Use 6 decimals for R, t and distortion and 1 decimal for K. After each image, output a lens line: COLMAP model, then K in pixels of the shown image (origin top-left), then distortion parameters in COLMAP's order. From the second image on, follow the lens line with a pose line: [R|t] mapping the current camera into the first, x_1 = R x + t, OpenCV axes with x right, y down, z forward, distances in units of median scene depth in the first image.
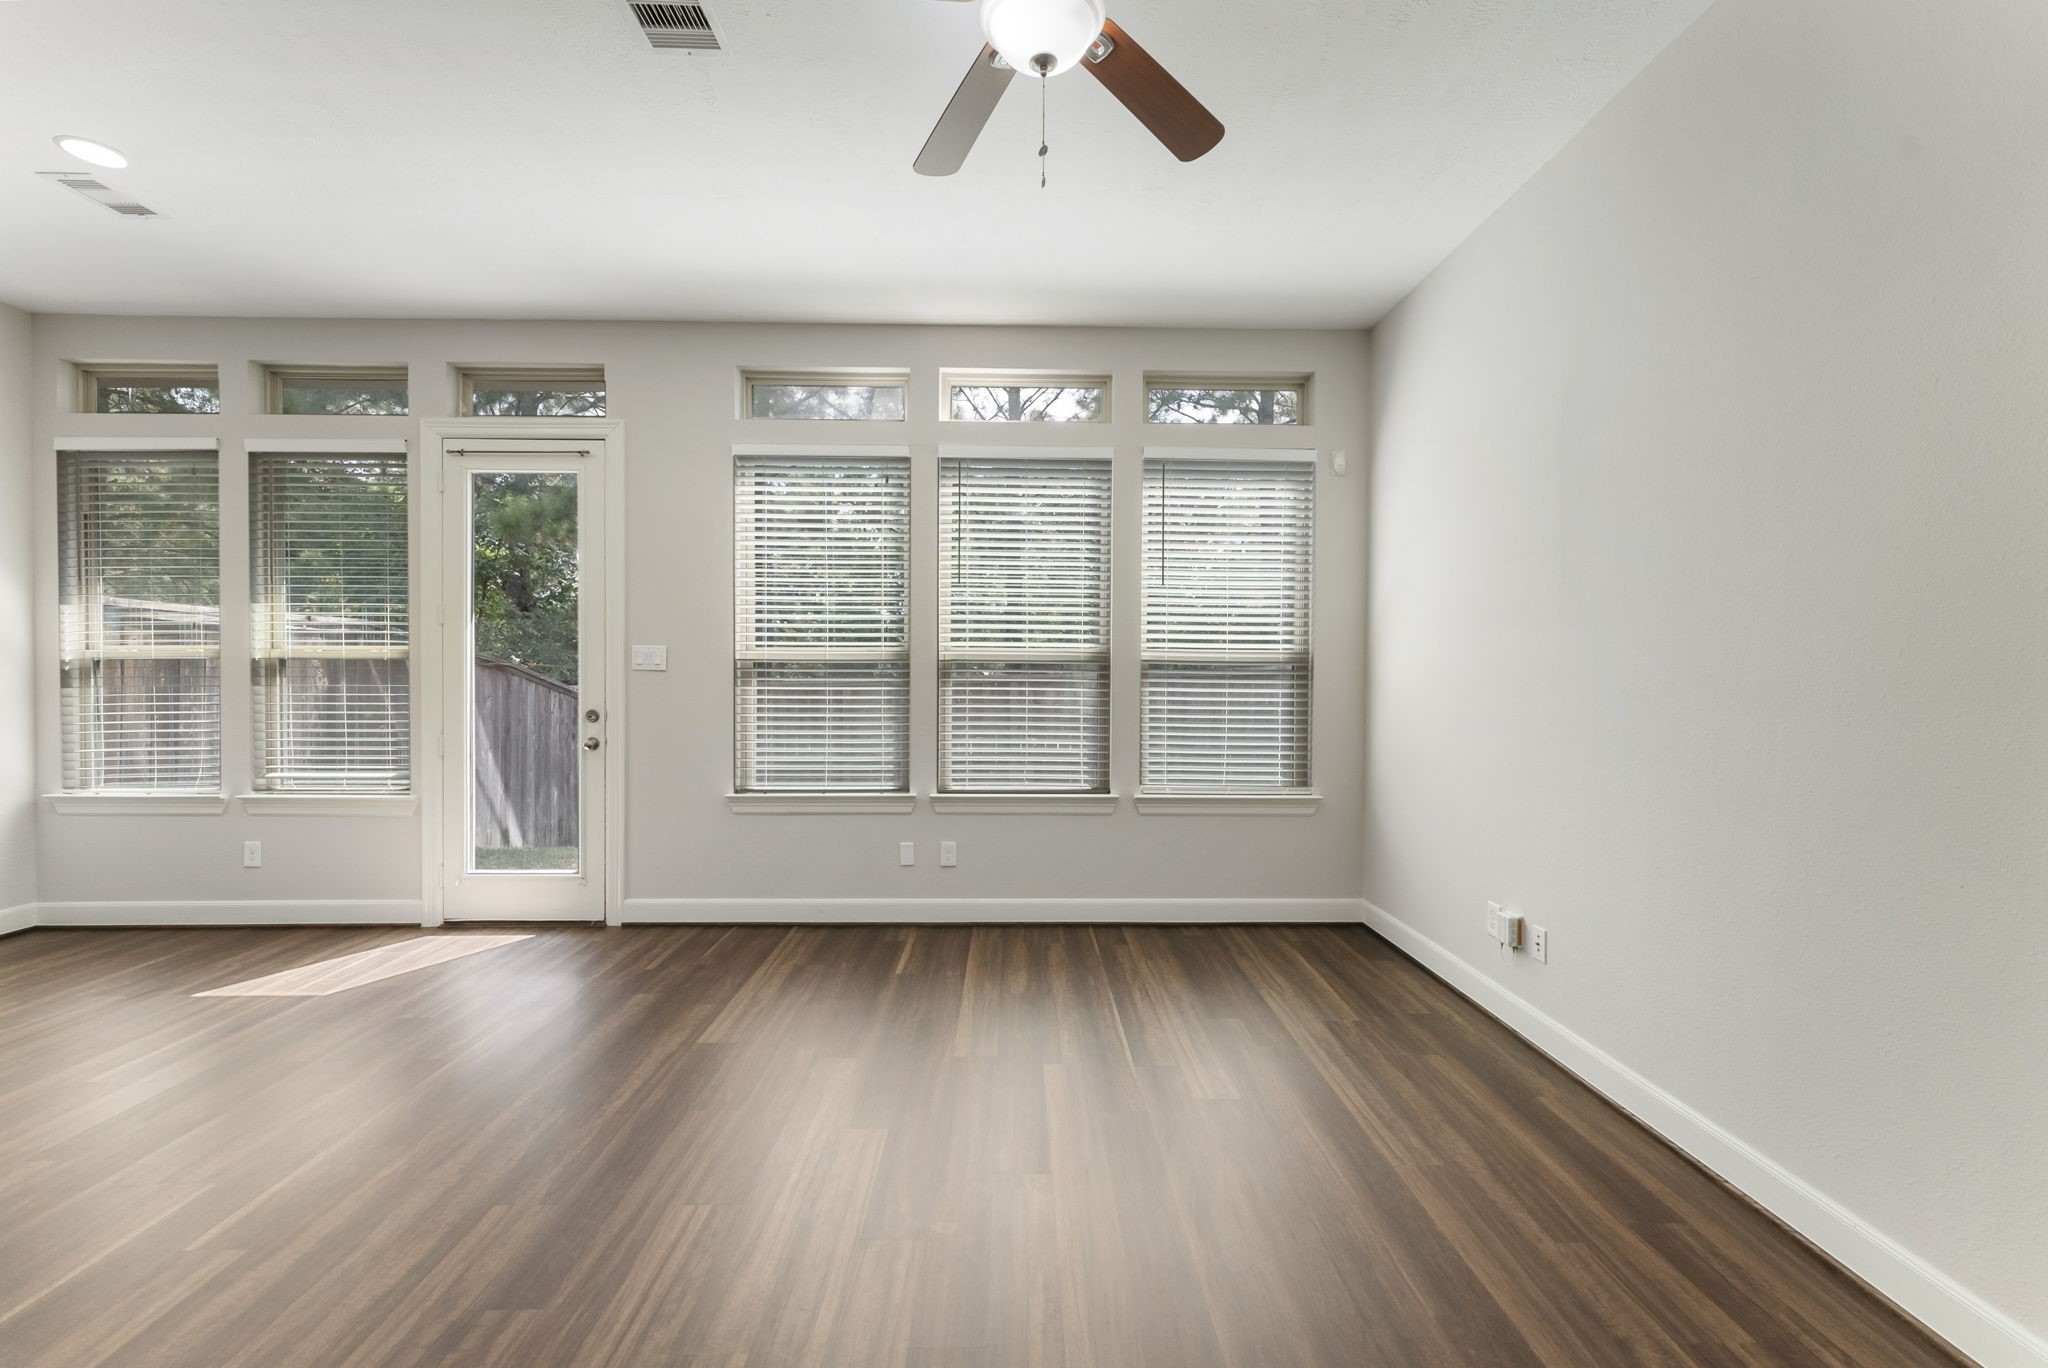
lens RADIAL K [[837.4, 0, 1027.7], [0, 837.4, 680.3], [0, 0, 1]] dist [0.002841, -0.000289]
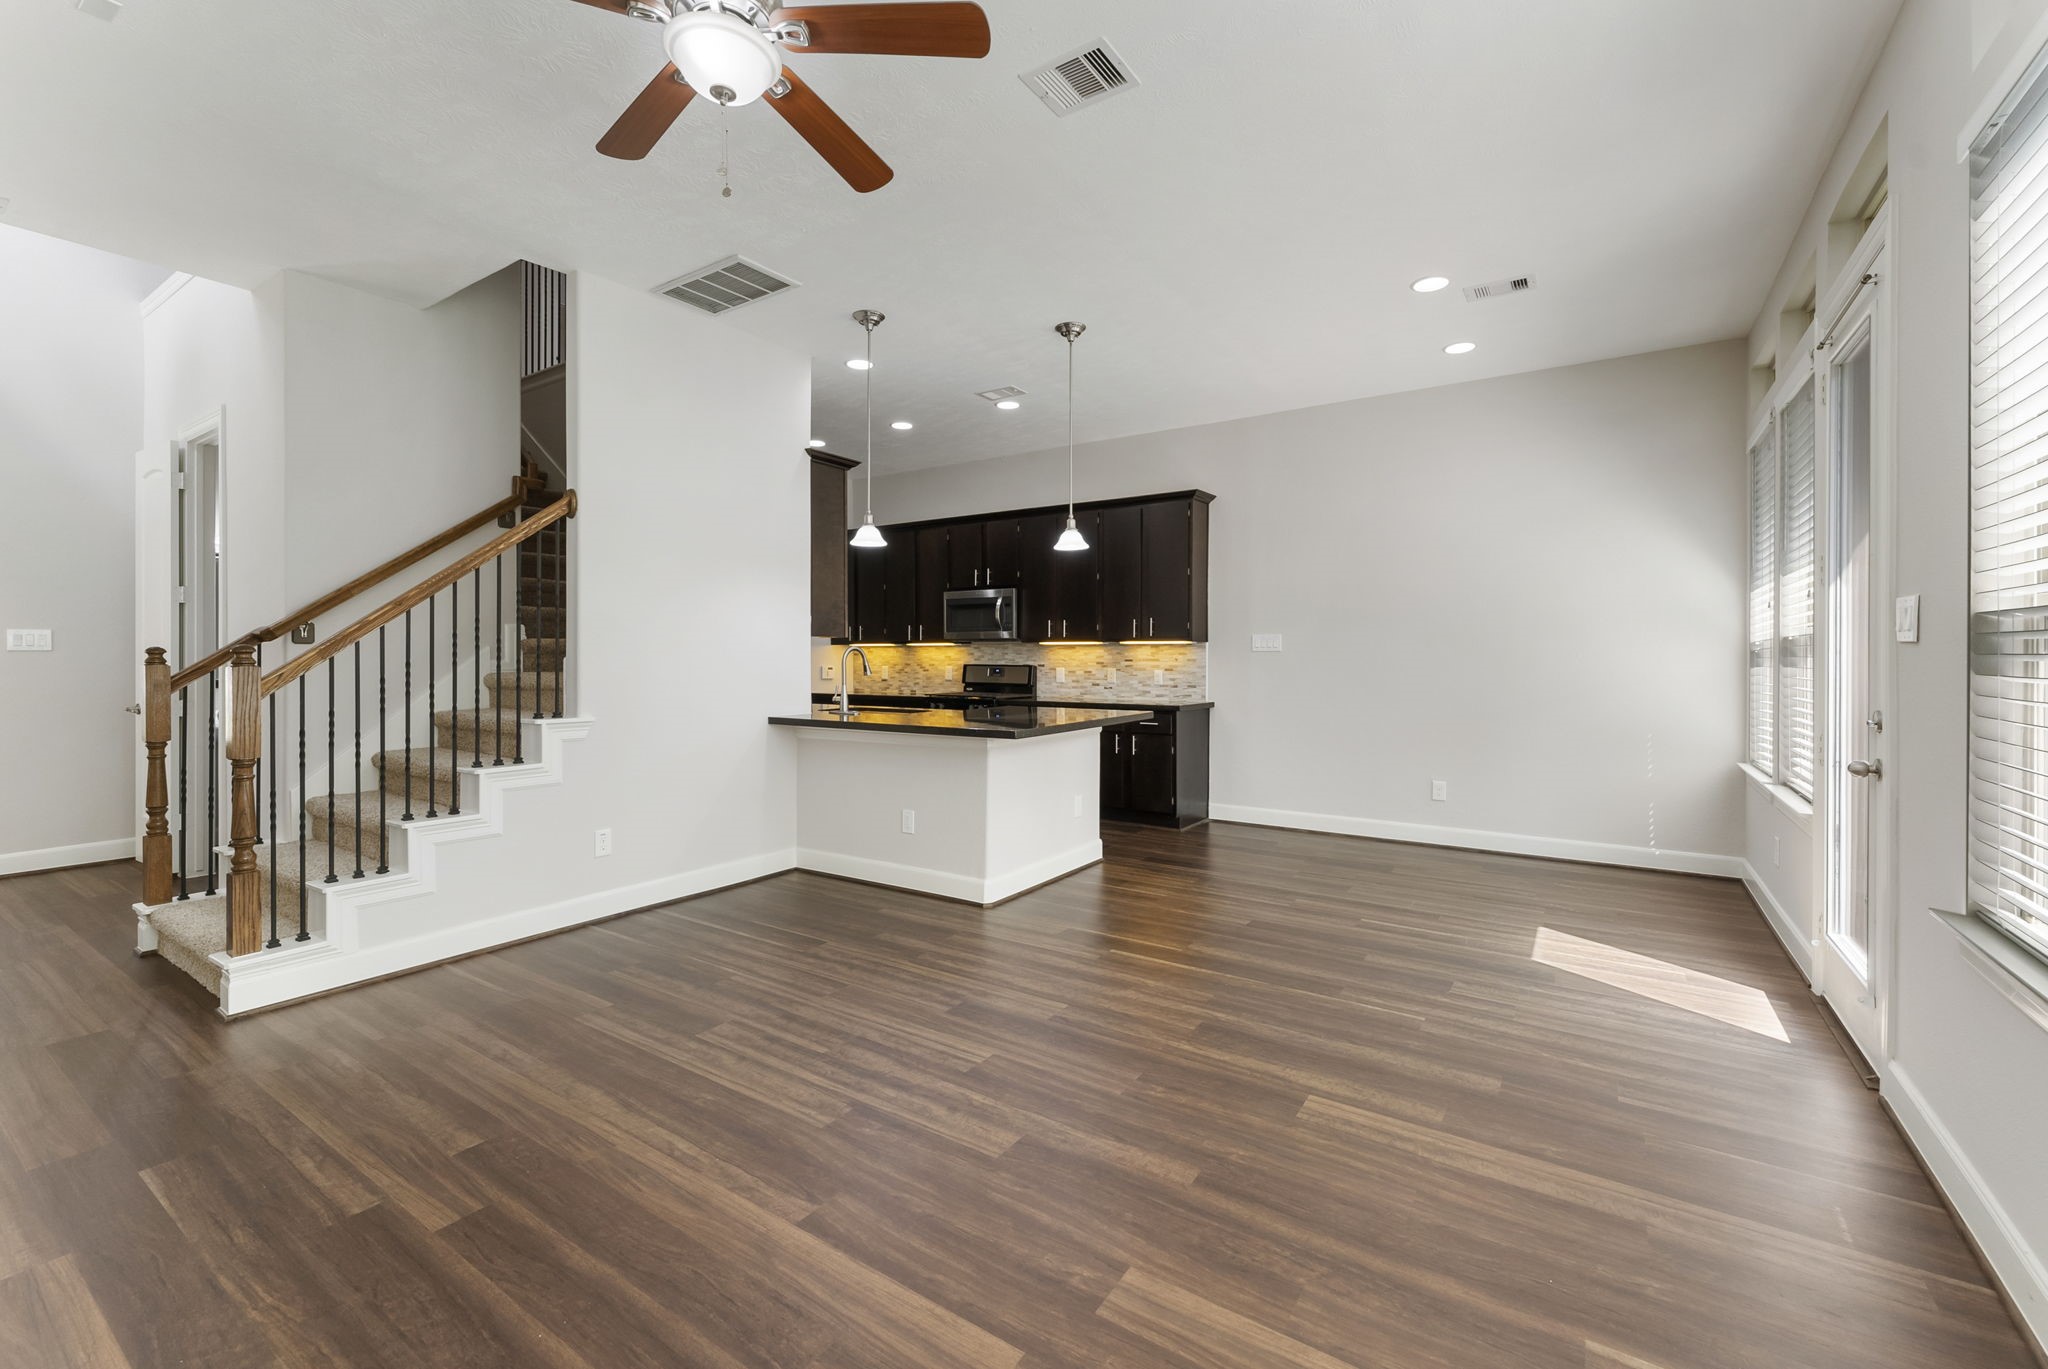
lens RADIAL K [[862.7, 0, 1022.6], [0, 862.7, 651.7], [0, 0, 1]] dist [-0.001325, 0.000543]
pose [[-0.573576, -0.009797, -0.819094, 0.314452], [-0.015961, 0.999872, -0.000783, 0.003781], [0.818997, 0.012625, -0.573660, 0.856881]]
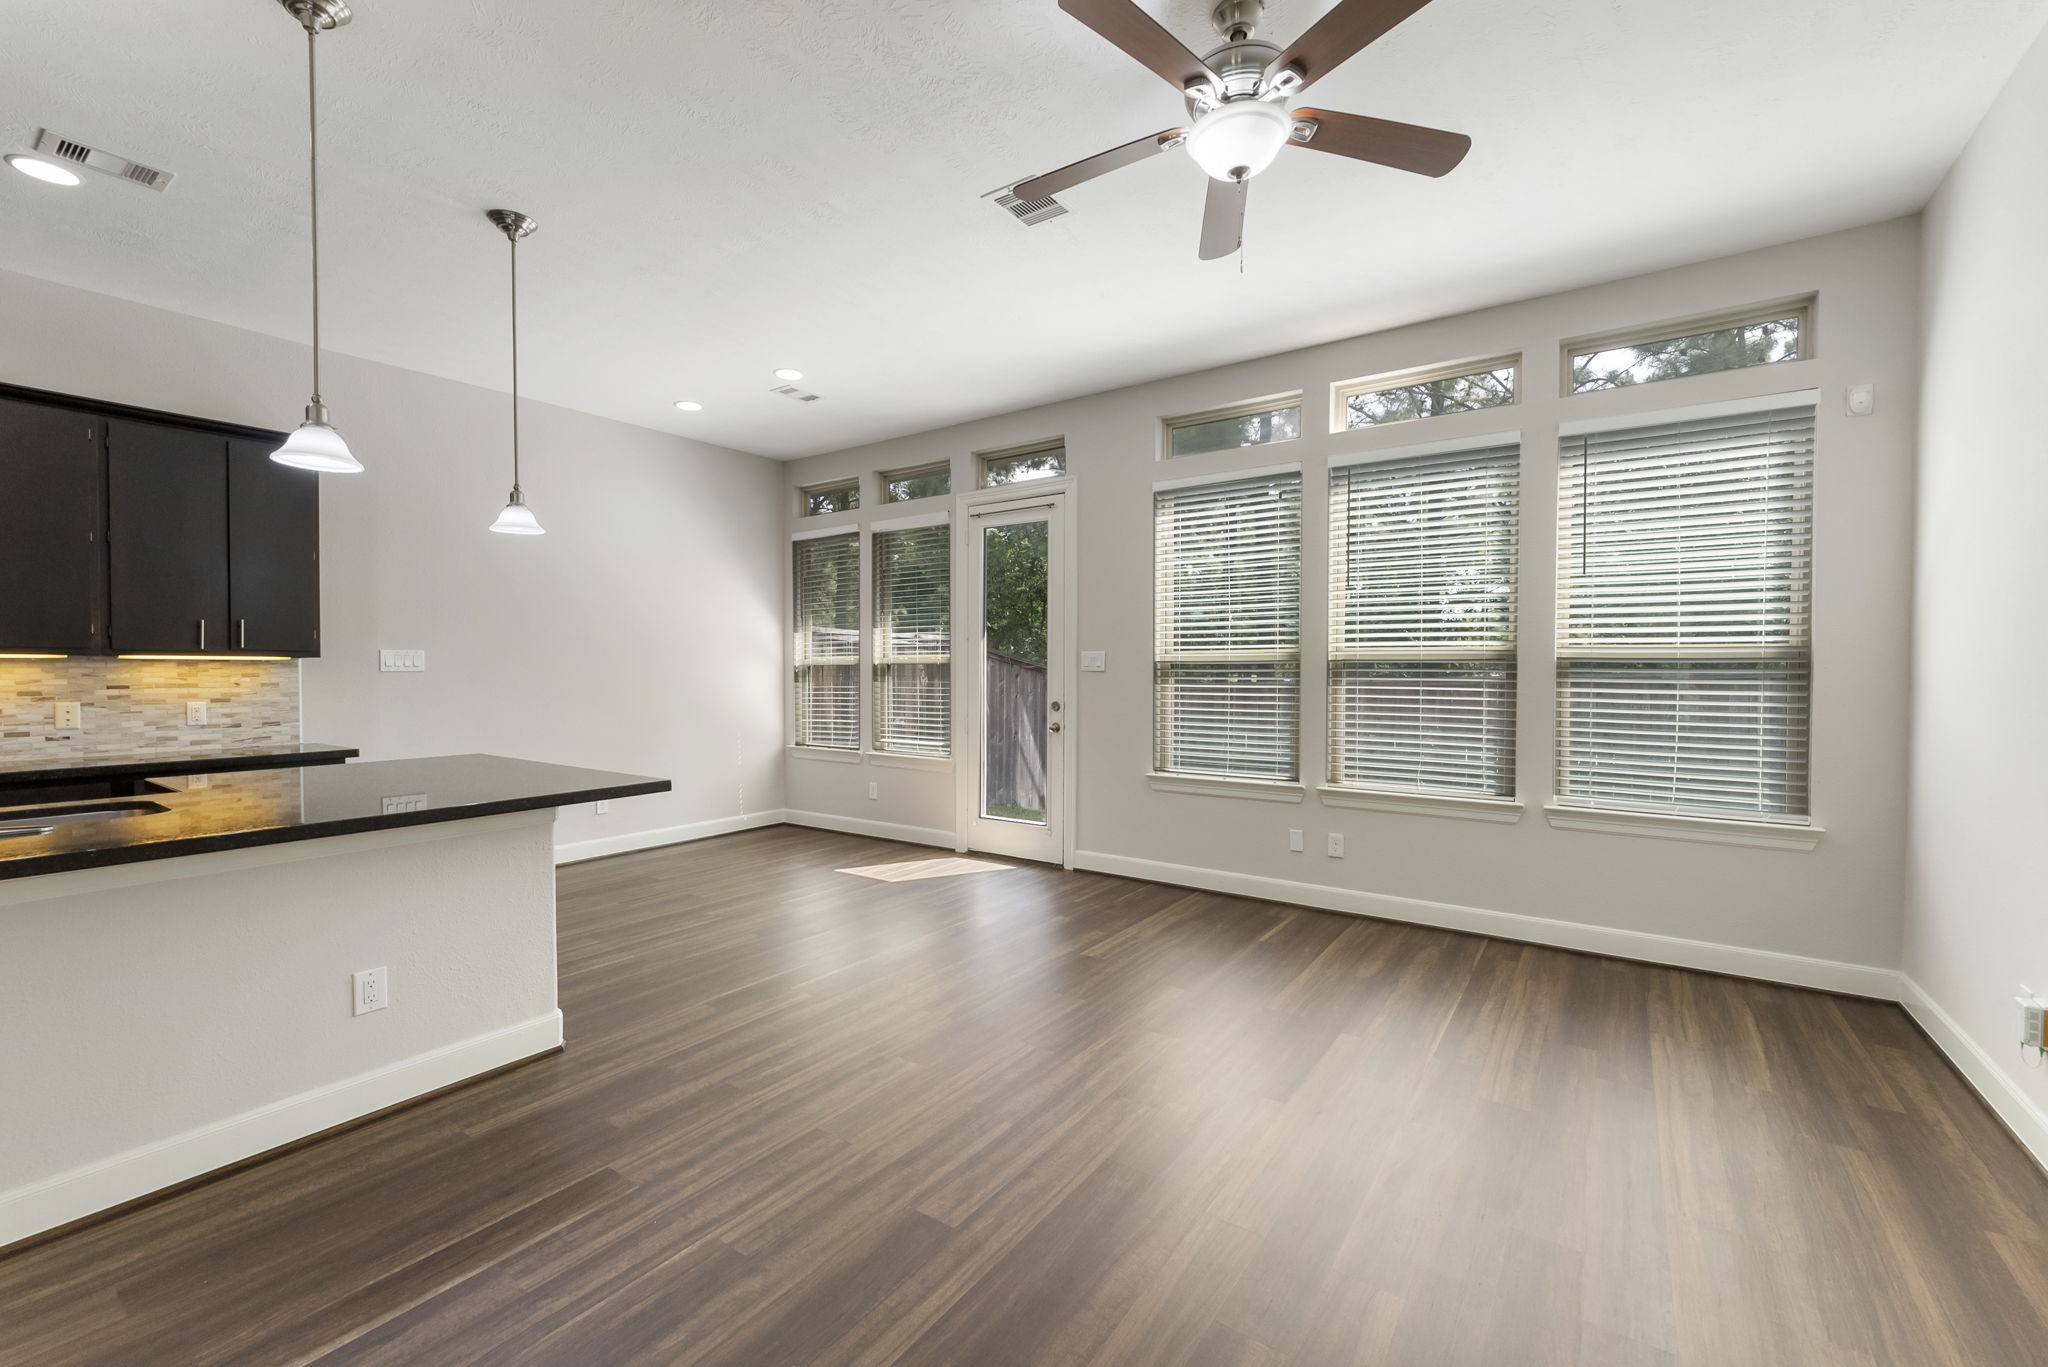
lens RADIAL K [[837.4, 0, 1032.3], [0, 837.4, 682.9], [0, 0, 1]] dist [0.002841, -0.000289]
pose [[0.809101, 0.005707, -0.587642, 0.214815], [-0.005152, 0.999983, 0.002617, 0.003290], [0.587647, 0.000910, 0.809117, -0.073026]]
